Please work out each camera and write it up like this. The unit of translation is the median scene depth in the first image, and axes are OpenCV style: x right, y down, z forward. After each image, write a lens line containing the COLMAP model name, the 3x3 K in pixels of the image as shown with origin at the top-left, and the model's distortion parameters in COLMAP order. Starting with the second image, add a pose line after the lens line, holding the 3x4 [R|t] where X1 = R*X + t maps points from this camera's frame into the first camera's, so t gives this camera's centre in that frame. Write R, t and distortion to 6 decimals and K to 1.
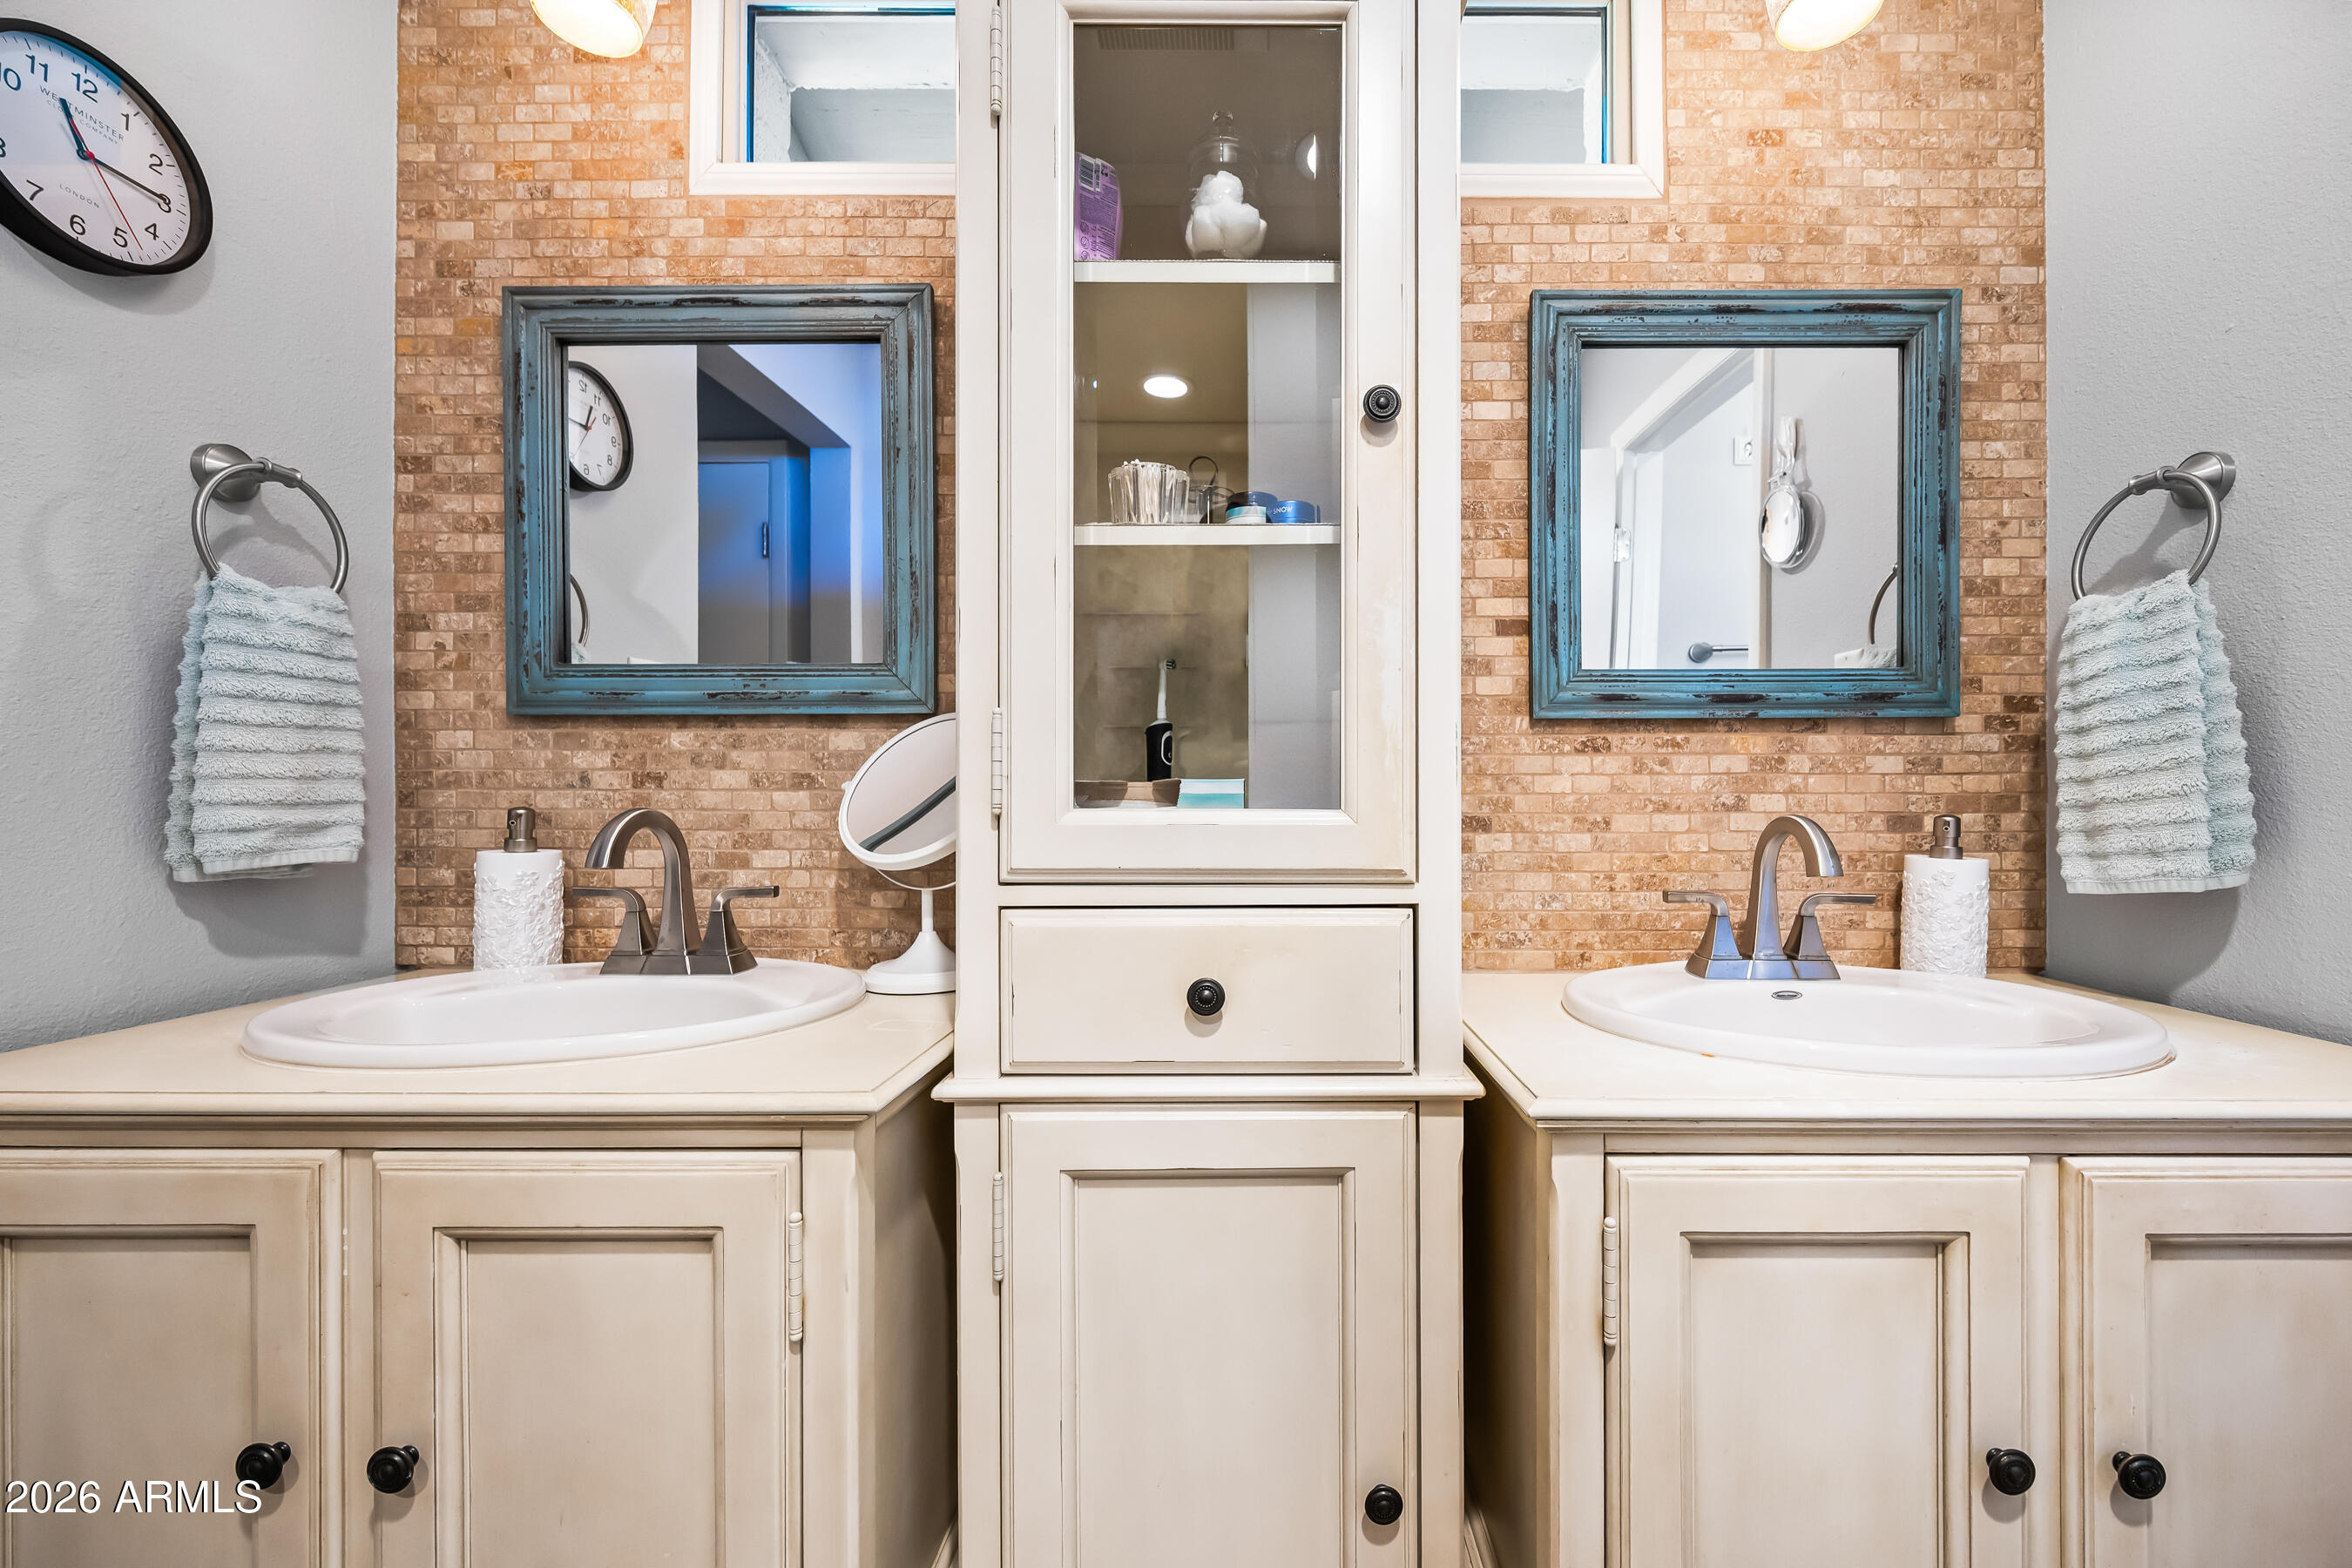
lens RADIAL K [[933.3, 0, 1173.3], [0, 933.3, 788.5], [0, 0, 1]] dist [-0.000719, 0.000112]
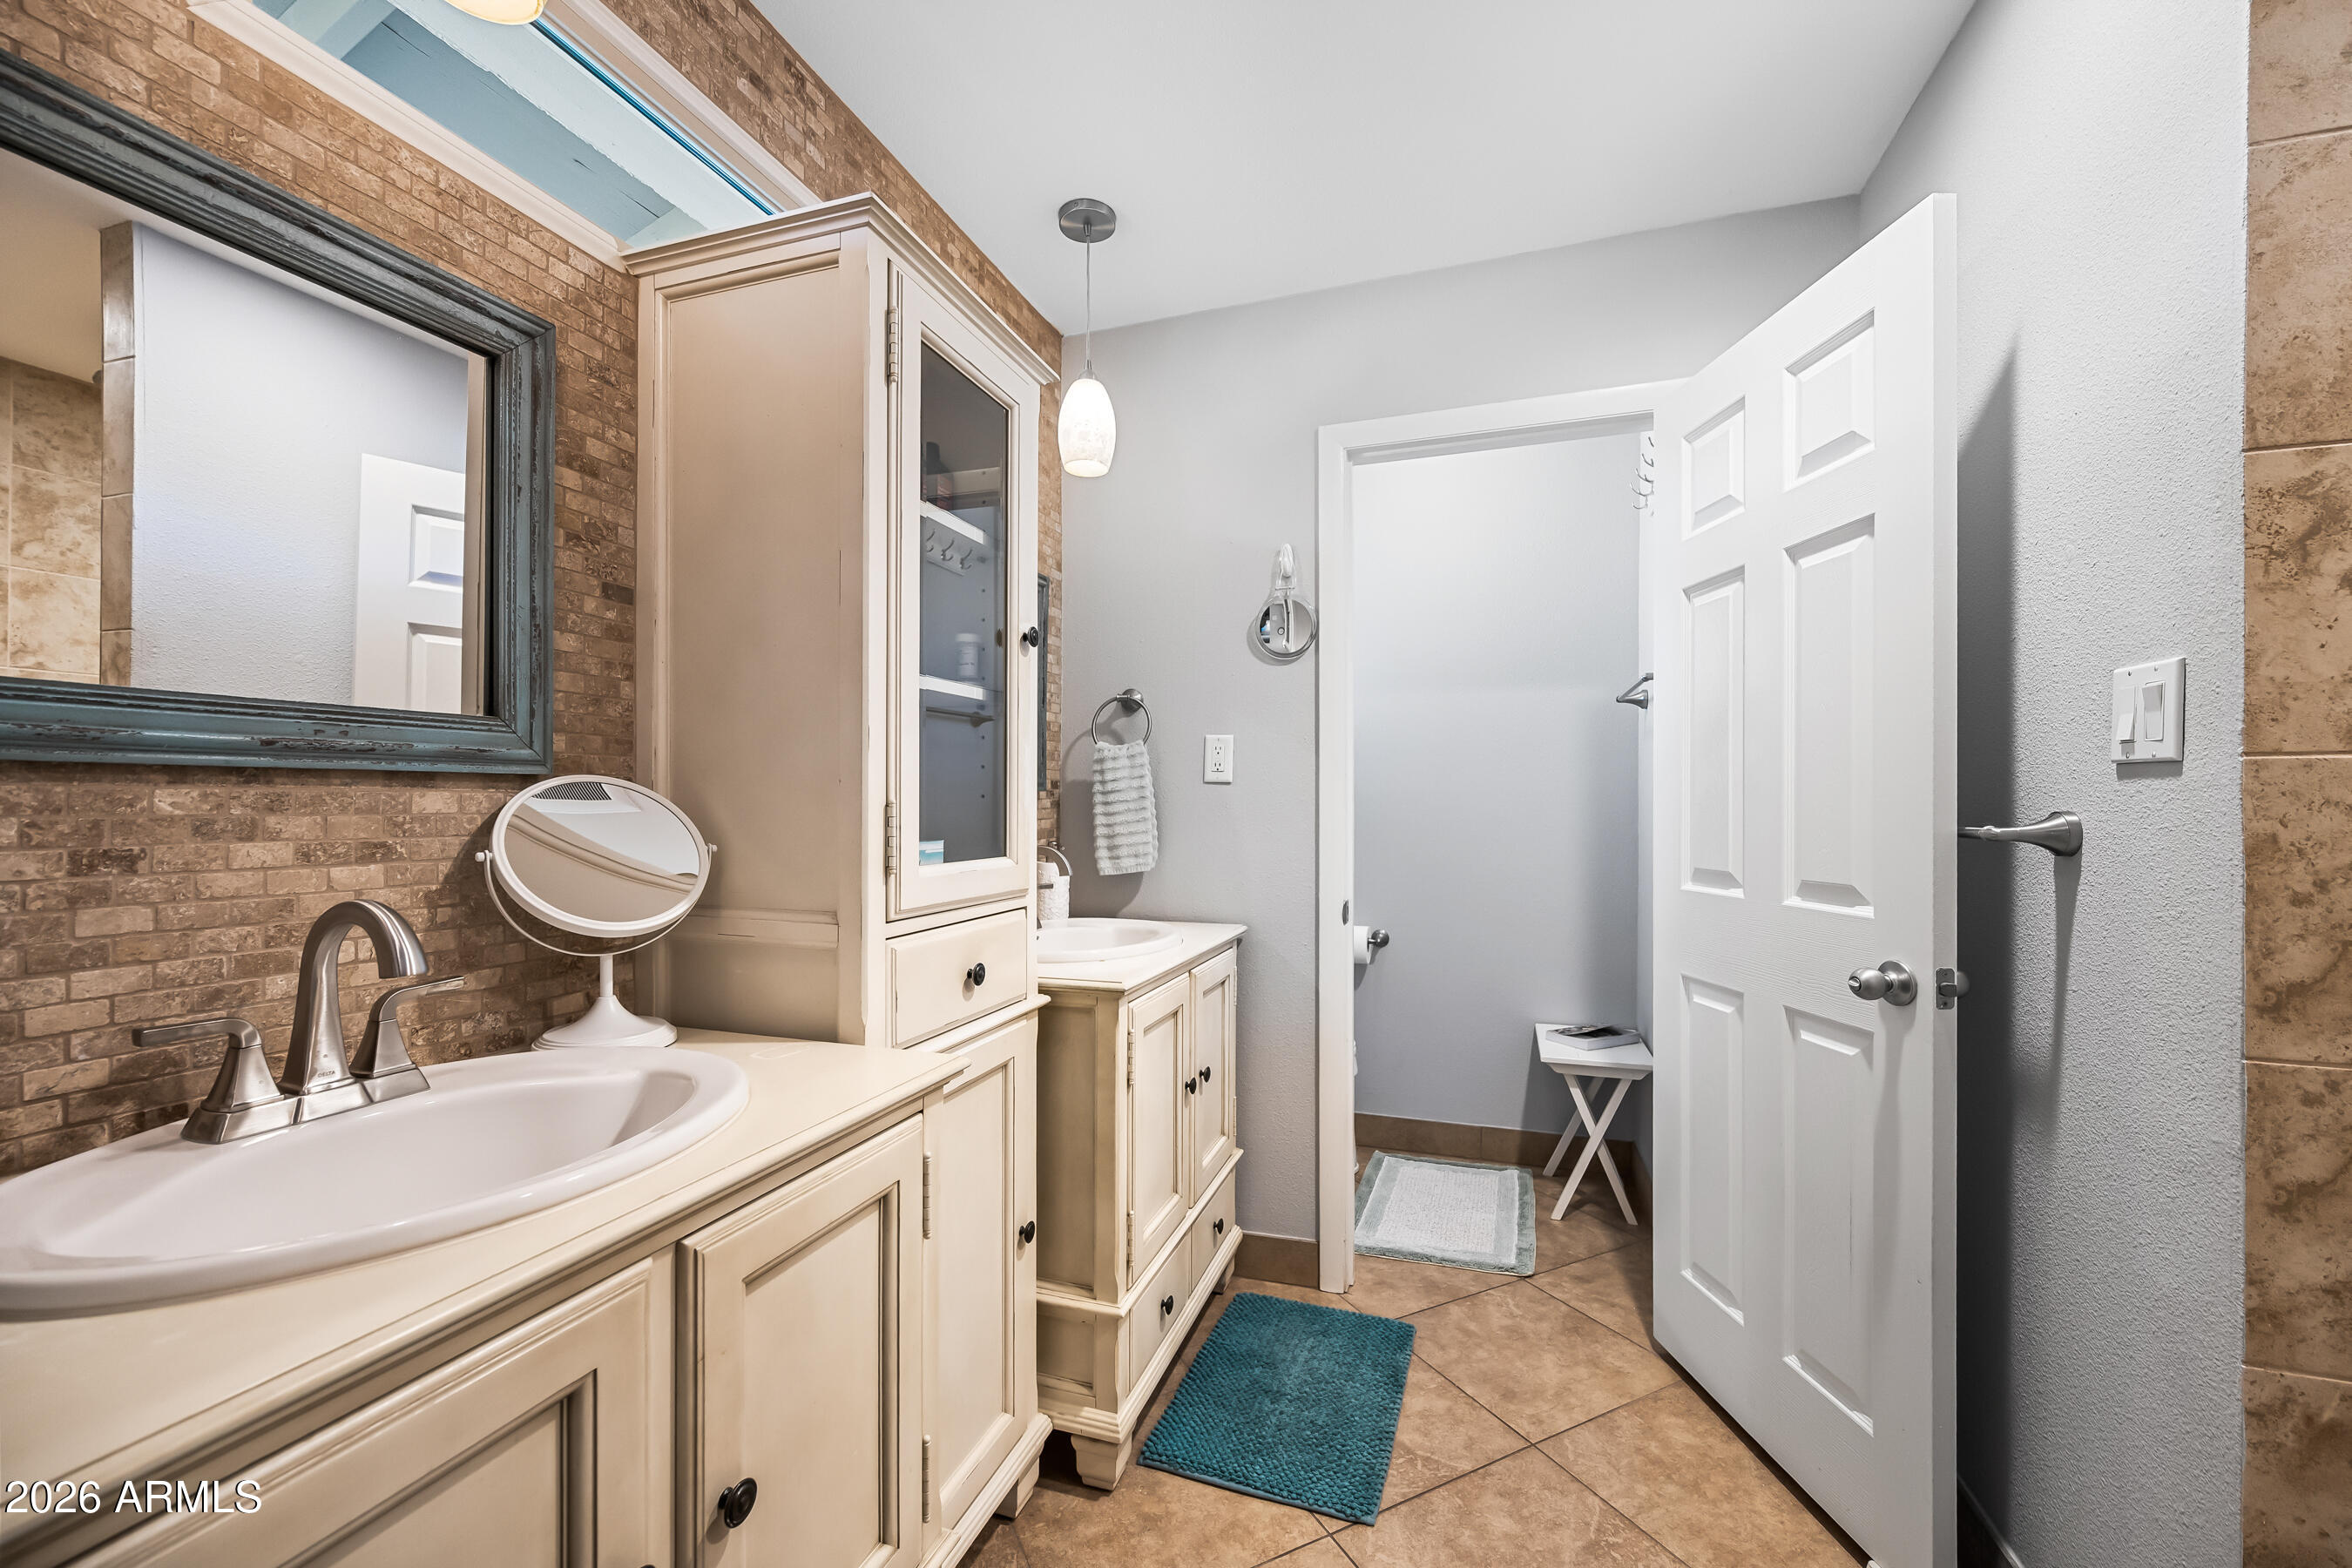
lens RADIAL K [[933.3, 0, 1159.2], [0, 933.3, 798.1], [0, 0, 1]] dist [-0.000719, 0.000112]
pose [[0.343747, 0.005114, 0.939049, -0.922642], [-0.008048, 0.999964, -0.002500, -0.057862], [-0.939028, -0.006698, 0.343775, 0.084742]]
